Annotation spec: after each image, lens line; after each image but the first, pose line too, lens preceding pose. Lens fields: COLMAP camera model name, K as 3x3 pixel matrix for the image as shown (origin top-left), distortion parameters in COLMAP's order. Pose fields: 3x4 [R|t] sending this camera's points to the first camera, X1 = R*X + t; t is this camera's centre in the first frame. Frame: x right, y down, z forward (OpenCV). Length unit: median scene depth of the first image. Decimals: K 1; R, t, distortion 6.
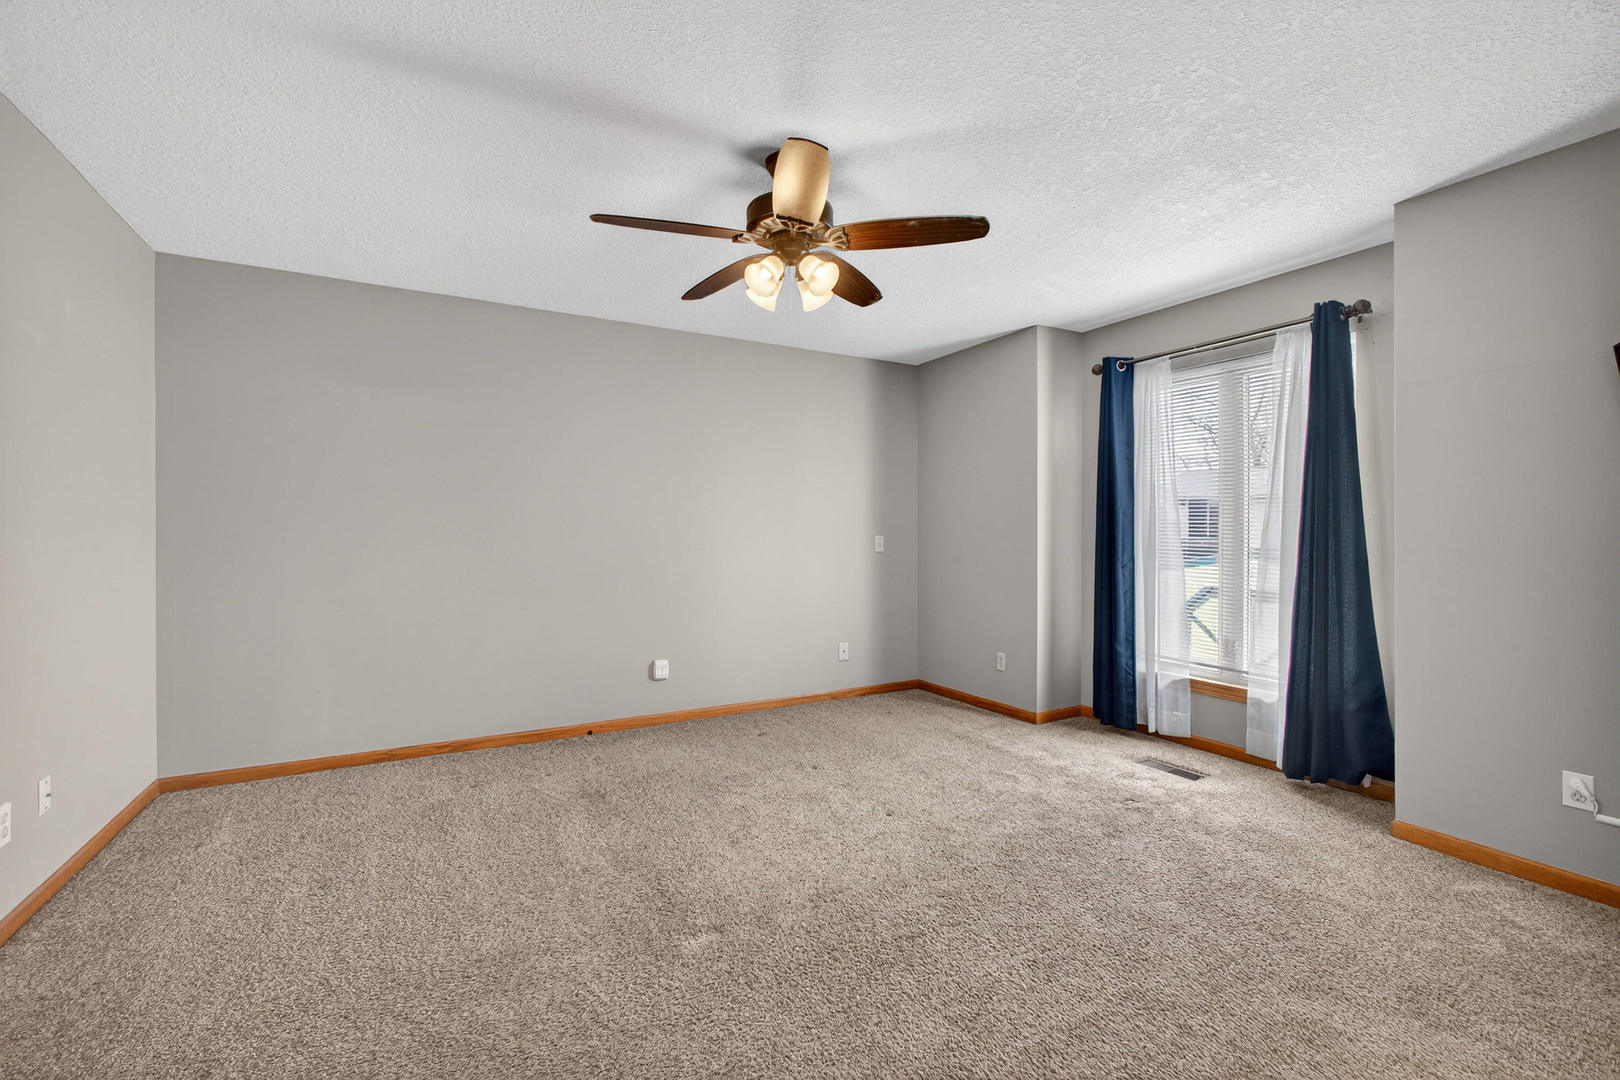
lens RADIAL K [[689.3, 0, 803.7], [0, 689.3, 539.7], [0, 0, 1]] dist [-0.015963, 0.004948]
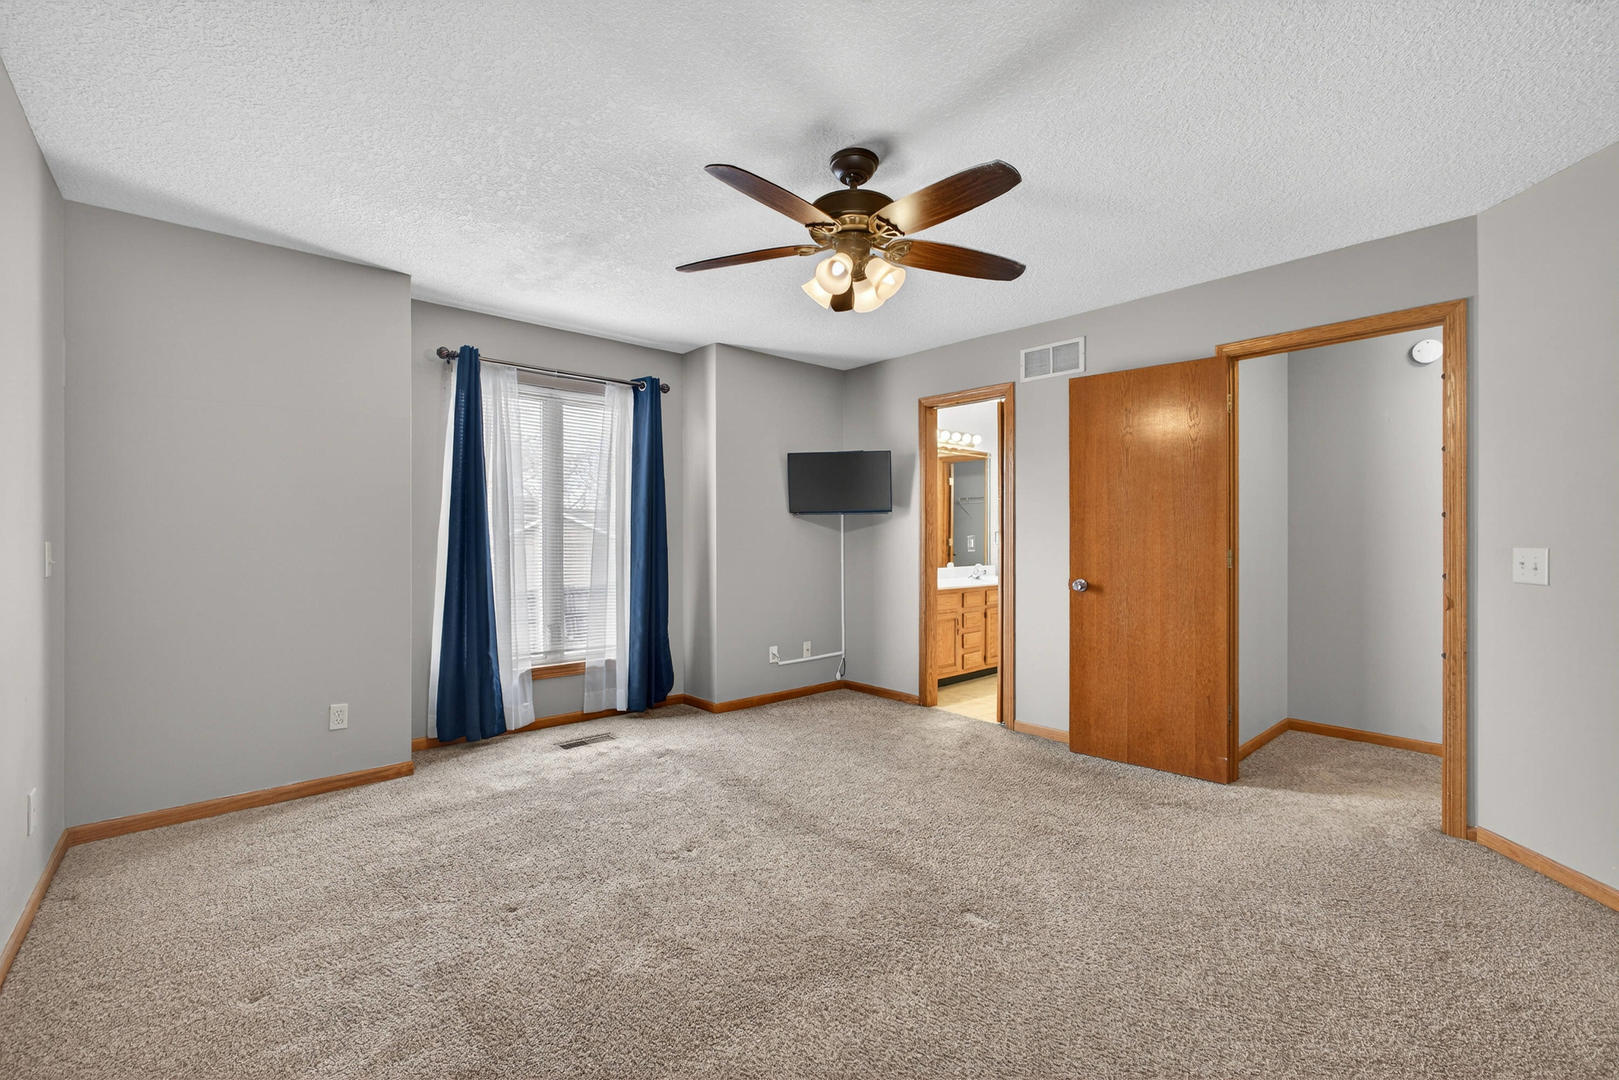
lens RADIAL K [[688.8, 0, 807.7], [0, 688.8, 531.3], [0, 0, 1]] dist [-0.015963, 0.004948]
pose [[-0.216762, 0.013697, 0.976128, -0.605234], [0.016266, 0.999813, -0.010417, 0.003146], [-0.976089, 0.013619, -0.216944, 0.812568]]
